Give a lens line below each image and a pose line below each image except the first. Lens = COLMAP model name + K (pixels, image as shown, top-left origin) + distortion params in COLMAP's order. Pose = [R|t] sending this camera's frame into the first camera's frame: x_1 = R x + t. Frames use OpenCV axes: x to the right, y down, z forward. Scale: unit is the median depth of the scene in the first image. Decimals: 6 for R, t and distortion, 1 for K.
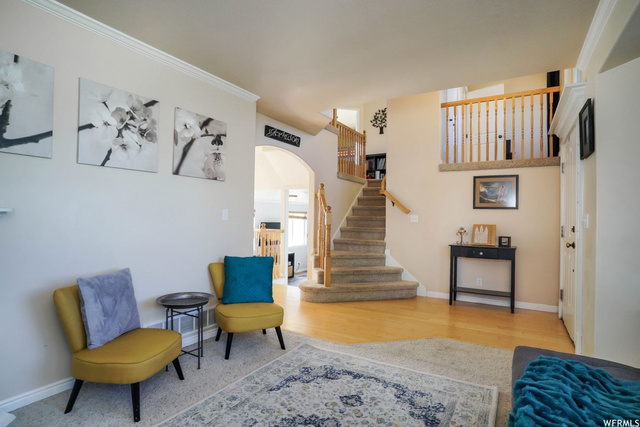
lens RADIAL K [[328.3, 0, 314.6], [0, 328.3, 213.1], [0, 0, 1]] dist [-0.049469, 0.000444]
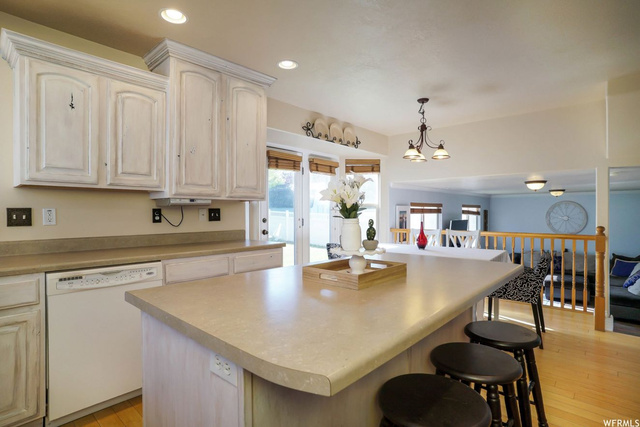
lens RADIAL K [[328.3, 0, 314.6], [0, 328.3, 213.1], [0, 0, 1]] dist [-0.049469, 0.000444]
pose [[0.984199, -0.017806, -0.176171, -1.238538], [0.021010, 0.999646, 0.016335, -0.026583], [0.175818, -0.019779, 0.984224, 0.914434]]
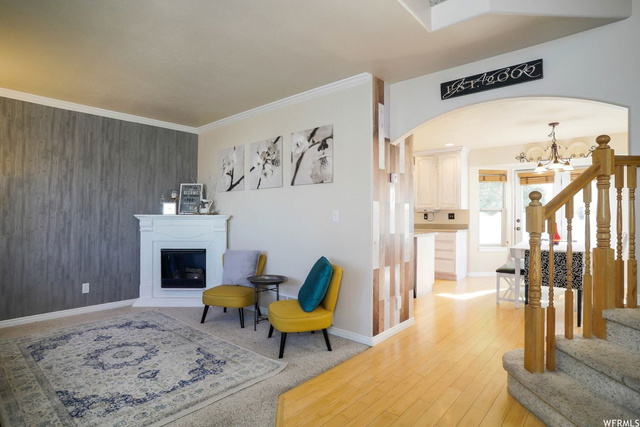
lens RADIAL K [[337.8, 0, 320.0], [0, 337.8, 213.5], [0, 0, 1]] dist [-0.071315, 0.034307]
pose [[-0.145061, -0.026005, -0.989081, 0.960238], [0.009322, 0.999574, -0.027648, 0.033842], [0.989379, -0.013231, -0.144756, 1.419785]]
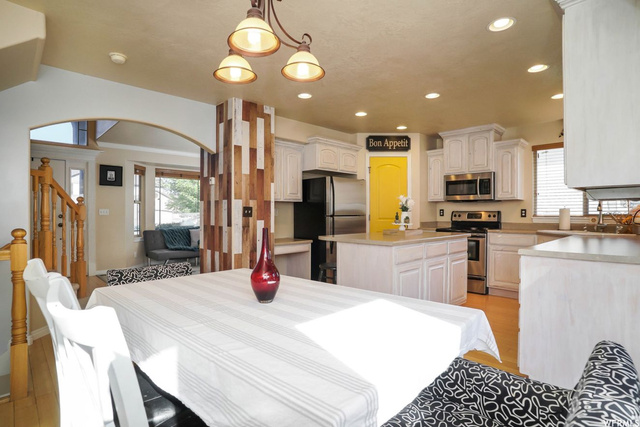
lens RADIAL K [[337.8, 0, 320.0], [0, 337.8, 213.5], [0, 0, 1]] dist [-0.071315, 0.034307]
pose [[-0.973298, -0.020145, 0.228658, -1.249550], [-0.022926, 0.999692, -0.009512, 0.021791], [-0.228396, -0.014500, -0.973460, 2.968105]]
